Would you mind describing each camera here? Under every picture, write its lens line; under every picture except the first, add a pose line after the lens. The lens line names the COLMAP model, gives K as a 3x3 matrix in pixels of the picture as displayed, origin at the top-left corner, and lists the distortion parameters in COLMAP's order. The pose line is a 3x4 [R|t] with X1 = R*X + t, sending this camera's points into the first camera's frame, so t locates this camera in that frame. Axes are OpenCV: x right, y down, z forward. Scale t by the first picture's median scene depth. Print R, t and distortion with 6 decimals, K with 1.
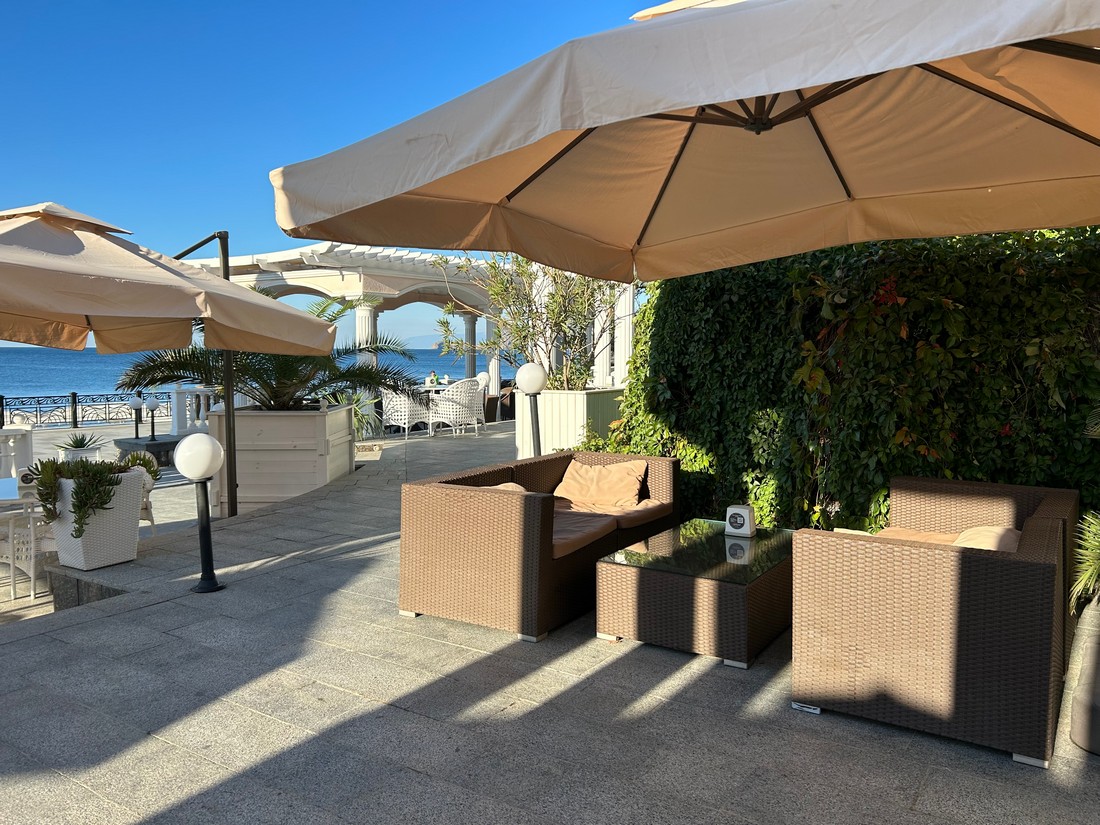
lens RADIAL K [[836.1, 0, 550.0], [0, 836.1, 412.5], [0, 0, 1]] dist [0.066008, -0.076929]
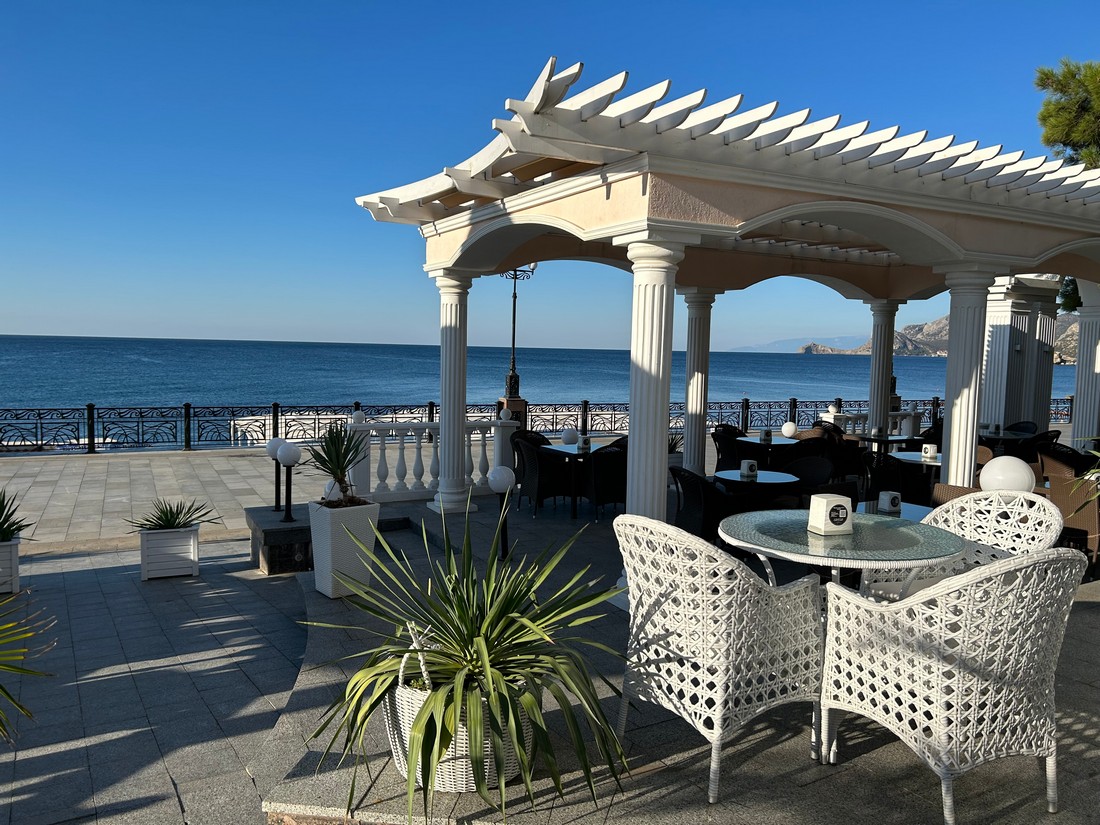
lens RADIAL K [[836.1, 0, 550.0], [0, 836.1, 412.5], [0, 0, 1]] dist [0.066008, -0.076929]
pose [[0.911269, 0.054691, -0.408164, -0.100414], [-0.055396, 0.998413, 0.010104, -0.055852], [0.408069, 0.013403, 0.912853, 0.624905]]
